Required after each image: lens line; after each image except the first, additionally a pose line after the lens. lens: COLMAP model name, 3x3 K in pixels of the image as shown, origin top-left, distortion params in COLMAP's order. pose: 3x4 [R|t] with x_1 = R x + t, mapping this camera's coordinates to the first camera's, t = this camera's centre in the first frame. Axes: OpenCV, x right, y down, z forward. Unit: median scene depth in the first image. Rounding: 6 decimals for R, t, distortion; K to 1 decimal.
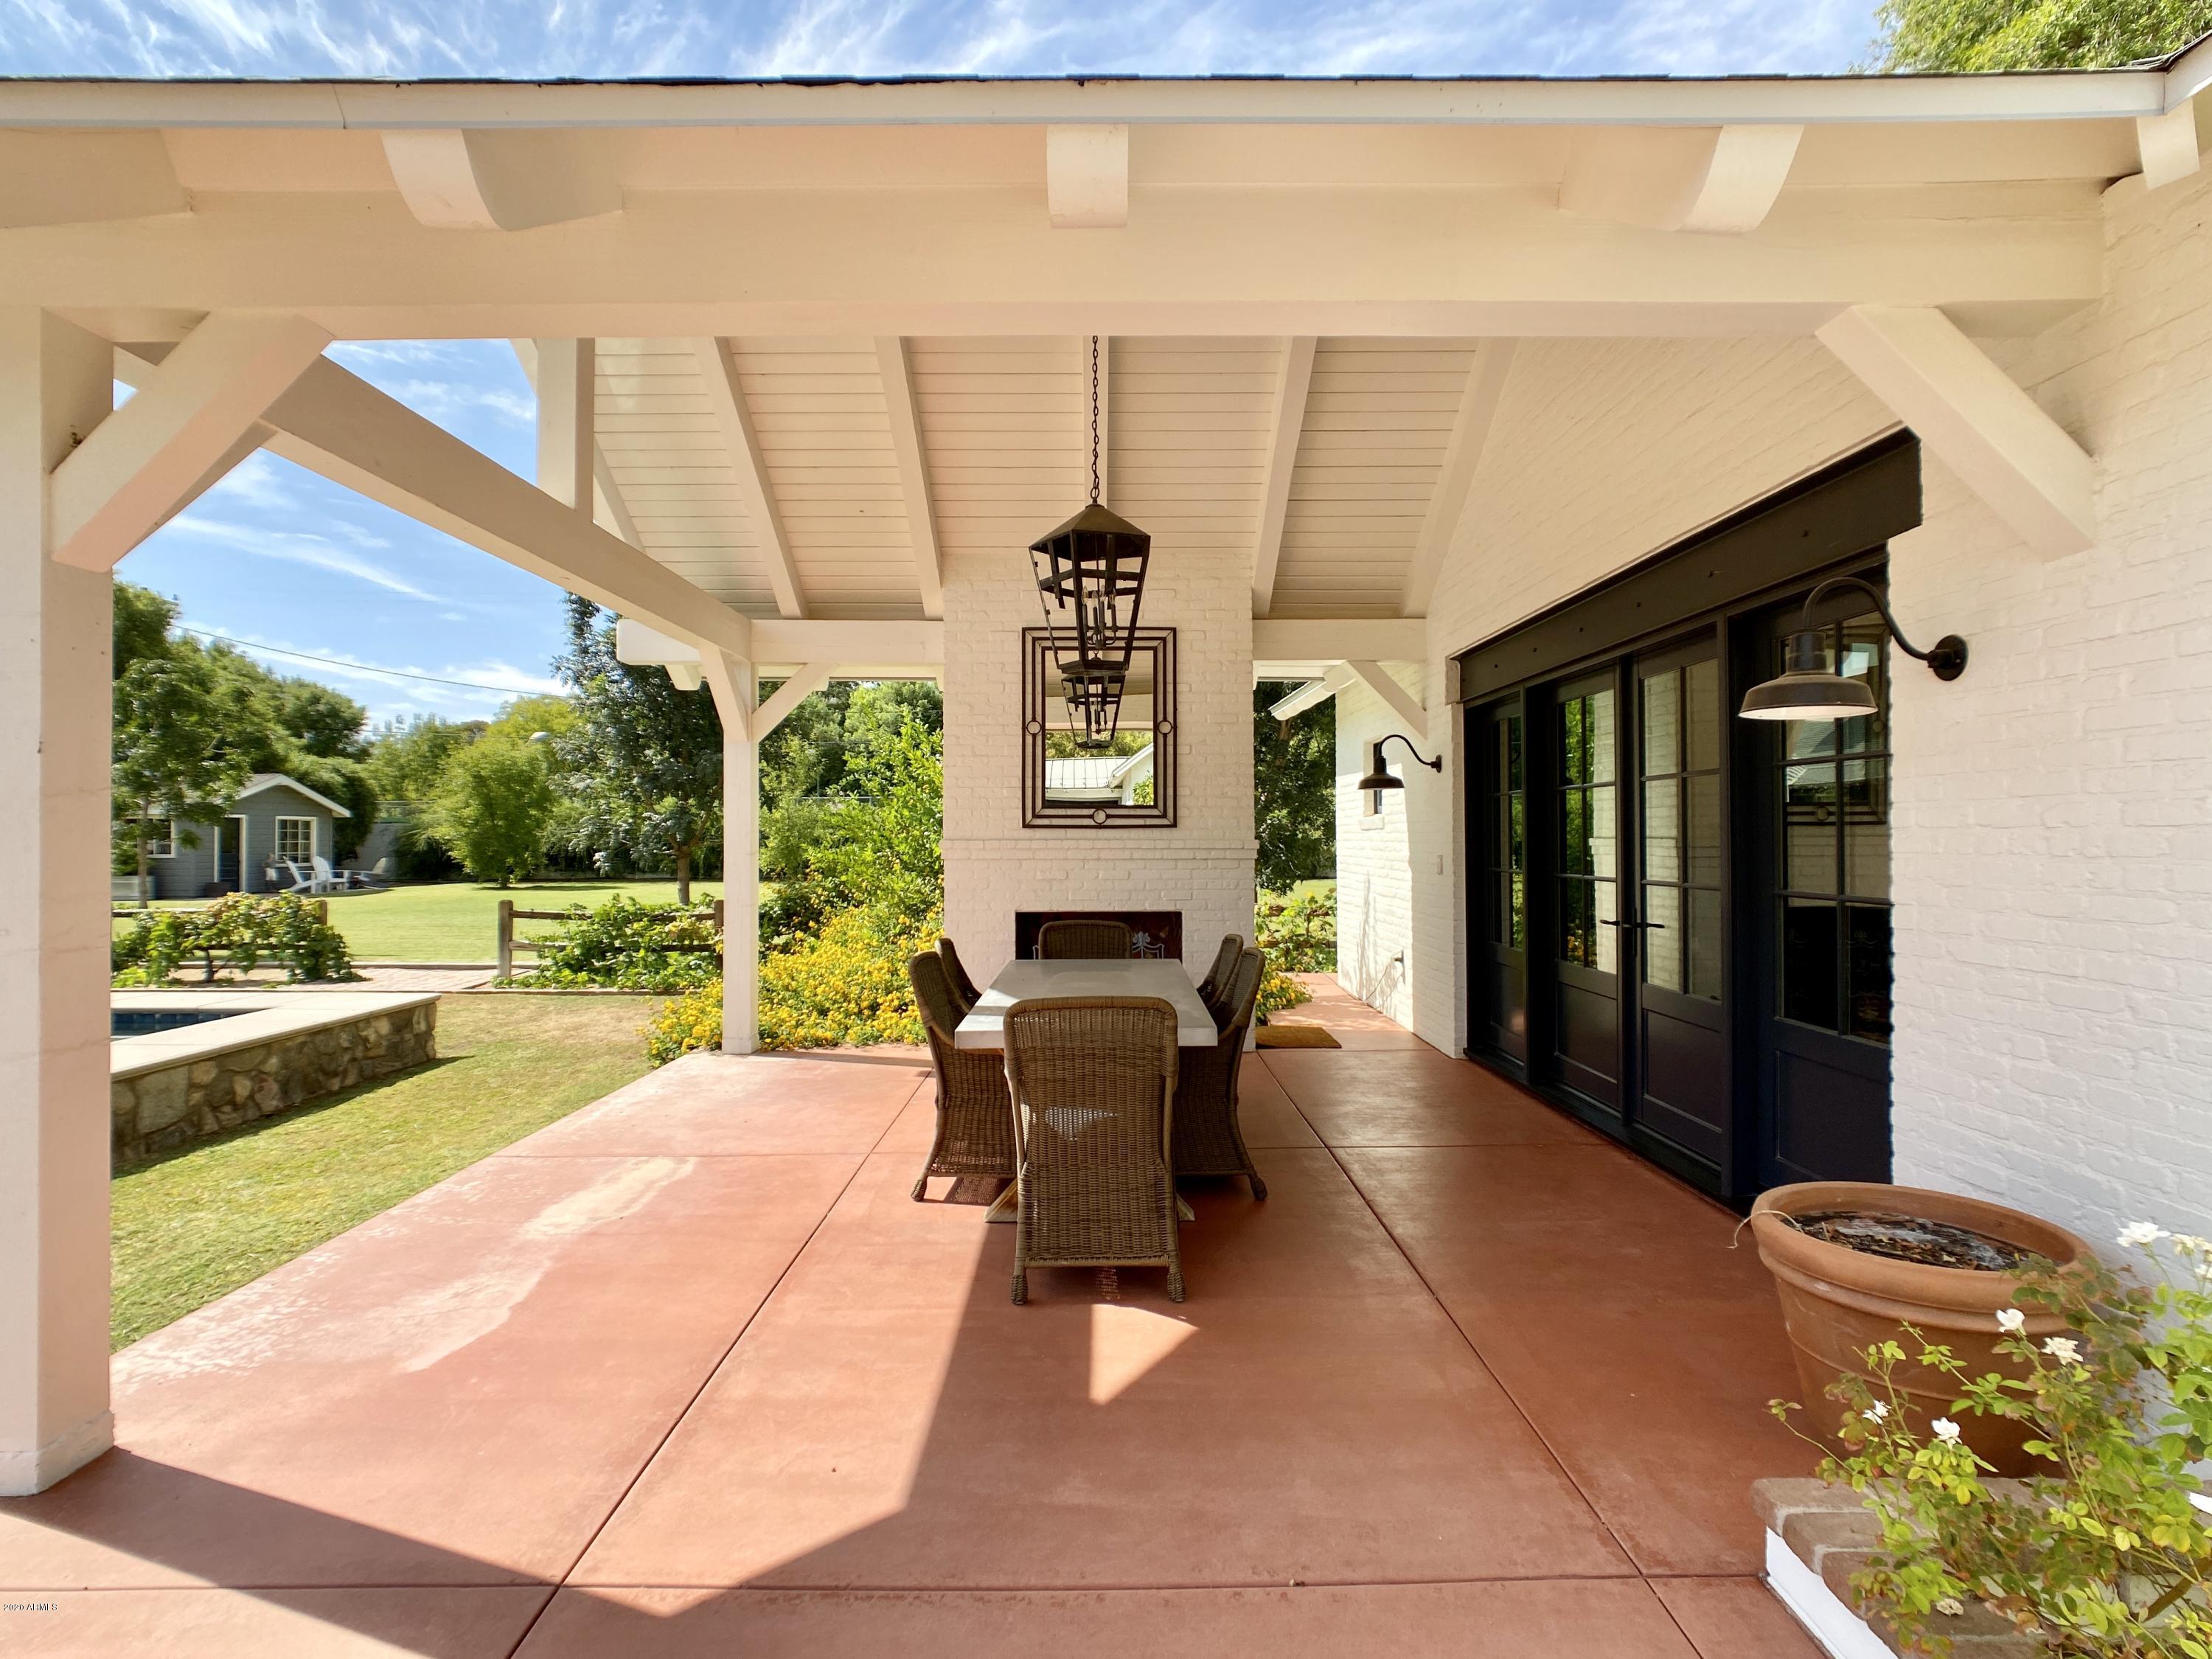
lens RADIAL K [[1093.3, 0, 1100.2], [0, 1093.3, 828.9], [0, 0, 1]] dist [-0.005055, -0.000356]
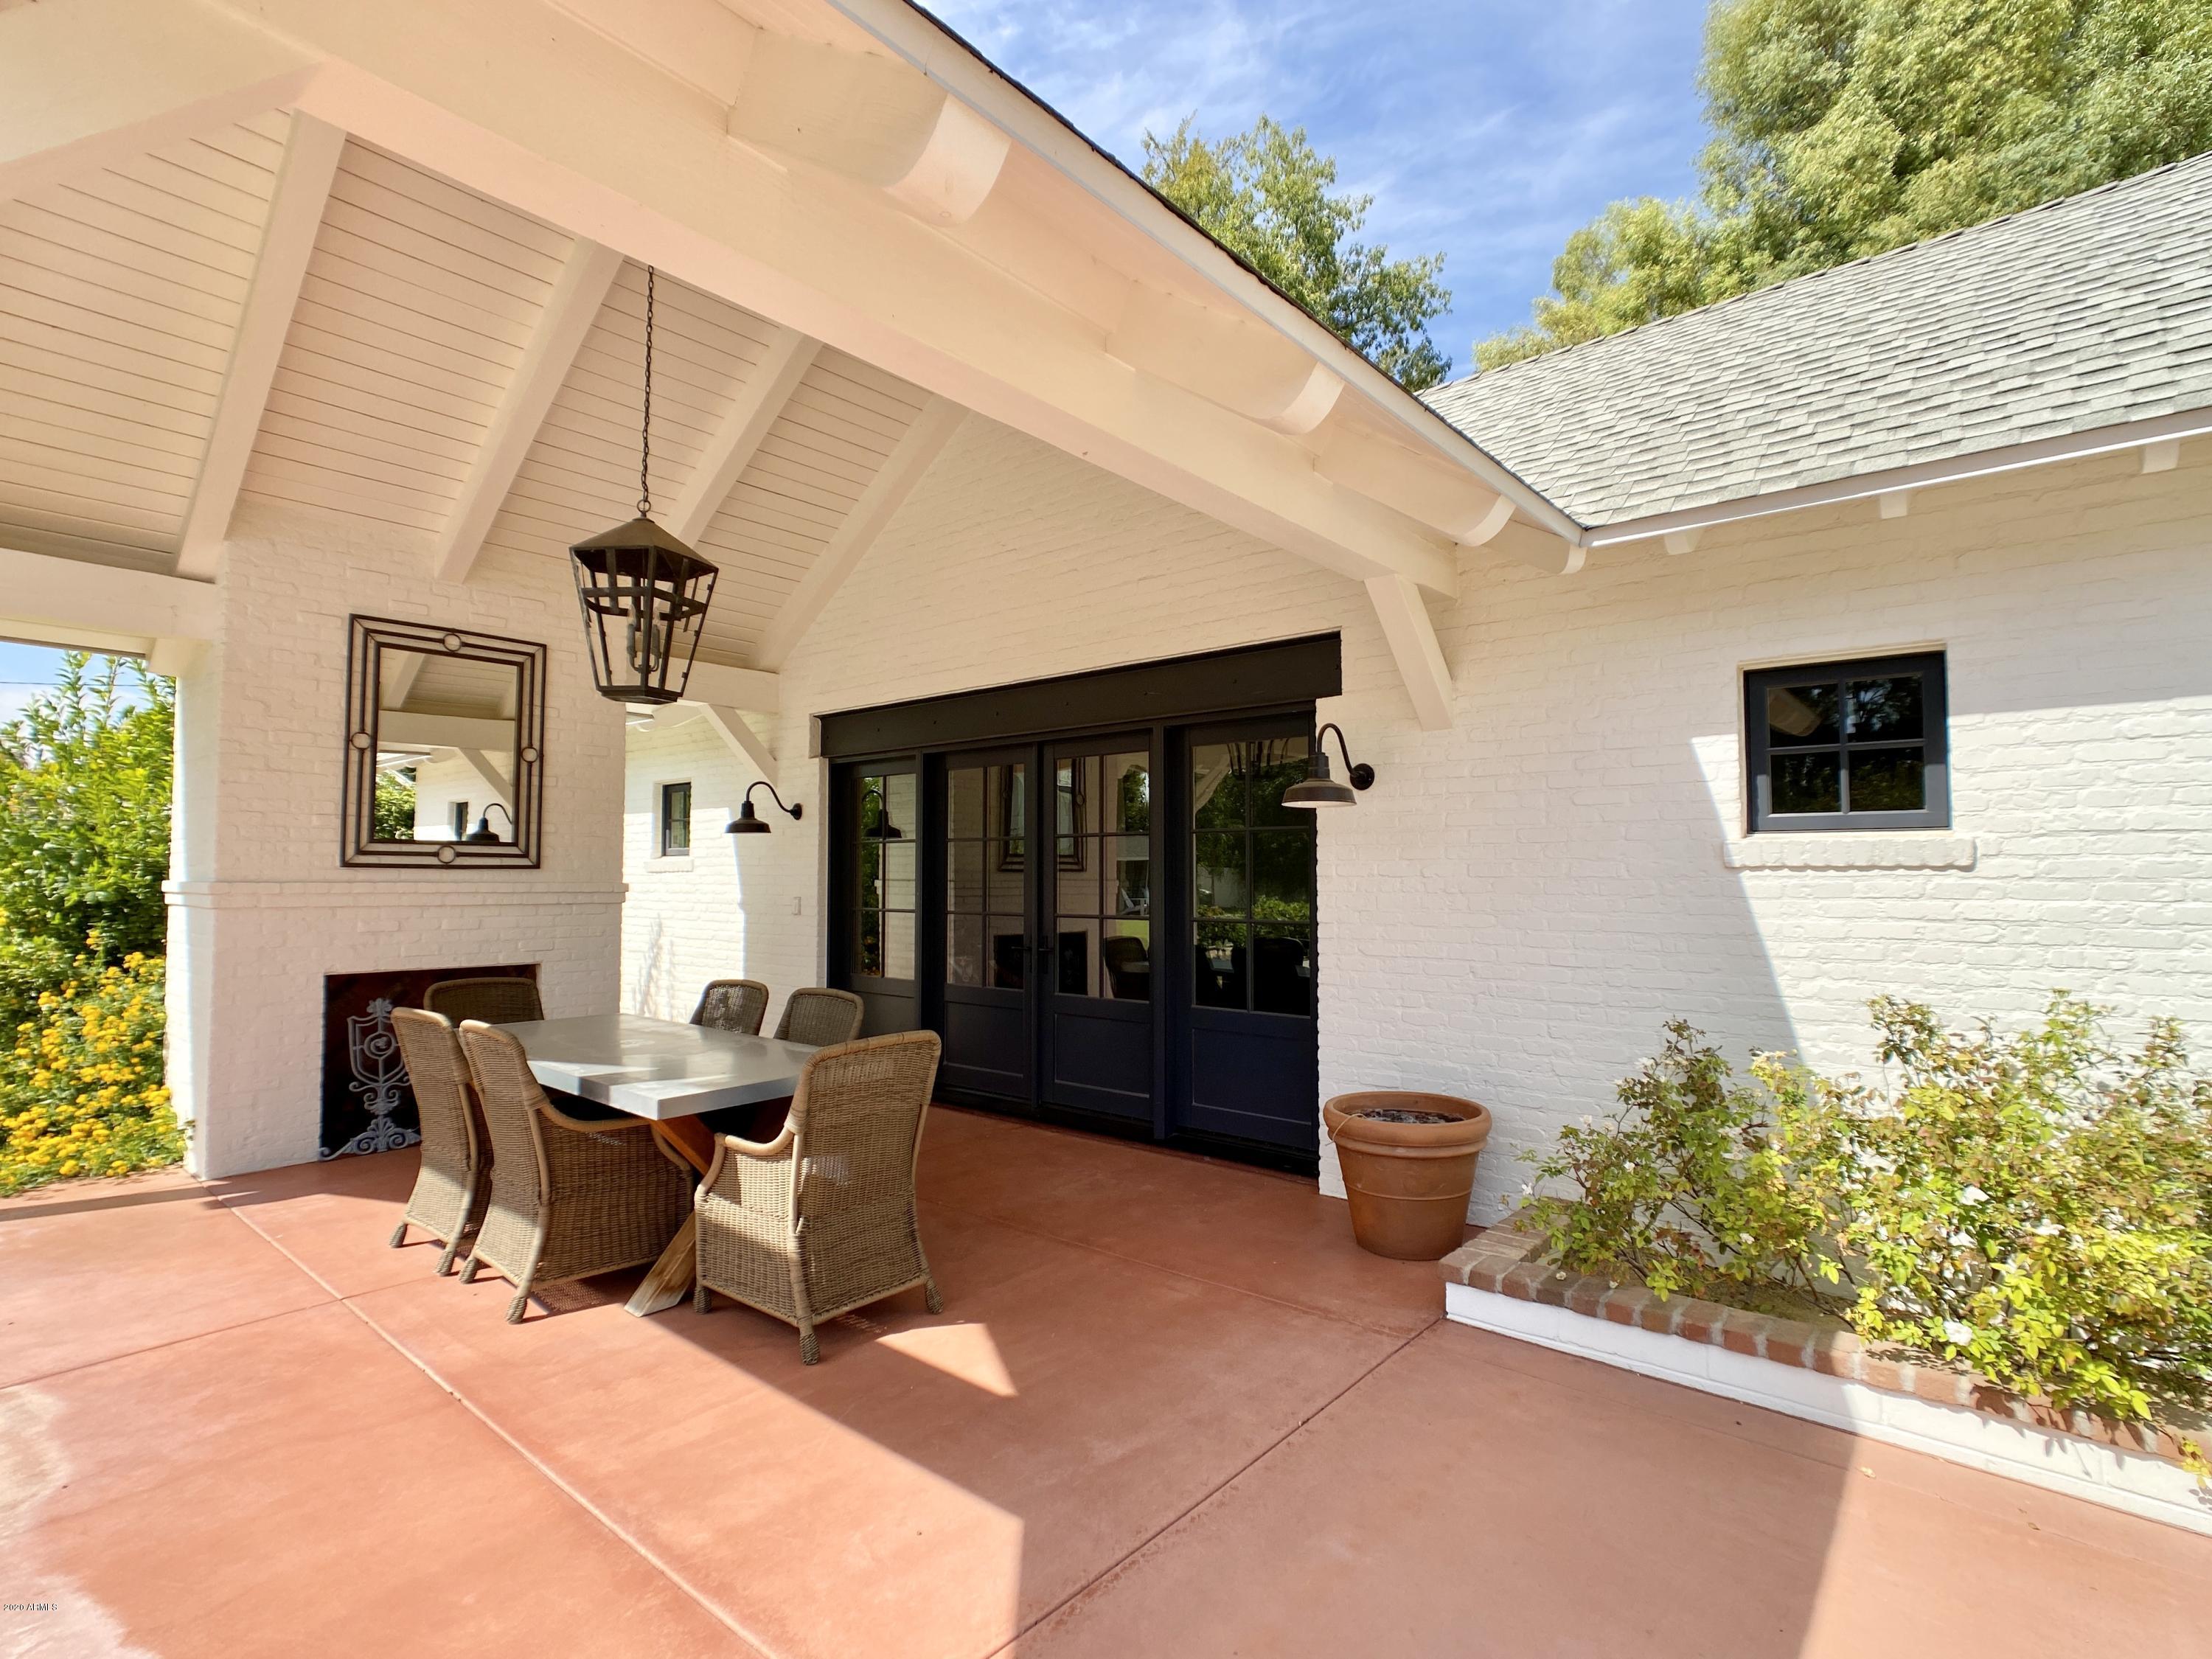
lens RADIAL K [[1093.3, 0, 1084.7], [0, 1093.3, 833.2], [0, 0, 1]] dist [-0.005055, -0.000356]
pose [[0.658449, 0.035508, 0.751788, -0.309016], [-0.008956, 0.999185, -0.039348, 0.000987], [-0.752572, 0.019176, 0.658230, 0.082513]]
